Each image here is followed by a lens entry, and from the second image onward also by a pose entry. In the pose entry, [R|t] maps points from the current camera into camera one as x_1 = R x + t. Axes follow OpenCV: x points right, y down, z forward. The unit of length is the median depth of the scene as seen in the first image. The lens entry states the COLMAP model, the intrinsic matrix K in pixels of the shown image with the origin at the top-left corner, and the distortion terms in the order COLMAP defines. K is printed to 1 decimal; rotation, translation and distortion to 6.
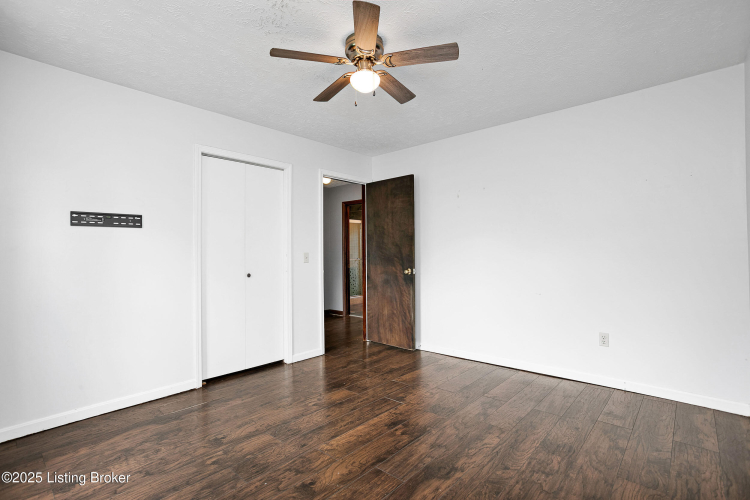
lens RADIAL K [[362.1, 0, 375.0], [0, 362.1, 249.0], [0, 0, 1]] dist [-0.002788, -0.000142]
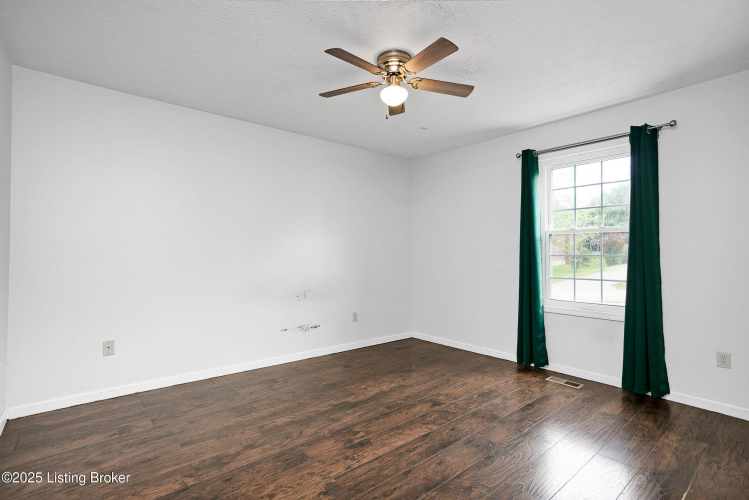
lens RADIAL K [[361.6, 0, 374.3], [0, 361.6, 251.7], [0, 0, 1]] dist [-0.002788, -0.000142]
pose [[-0.990190, 0.006367, 0.139582, -0.114999], [0.003356, 0.999757, -0.021792, 0.031255], [-0.139687, -0.021110, -0.989971, 2.043973]]
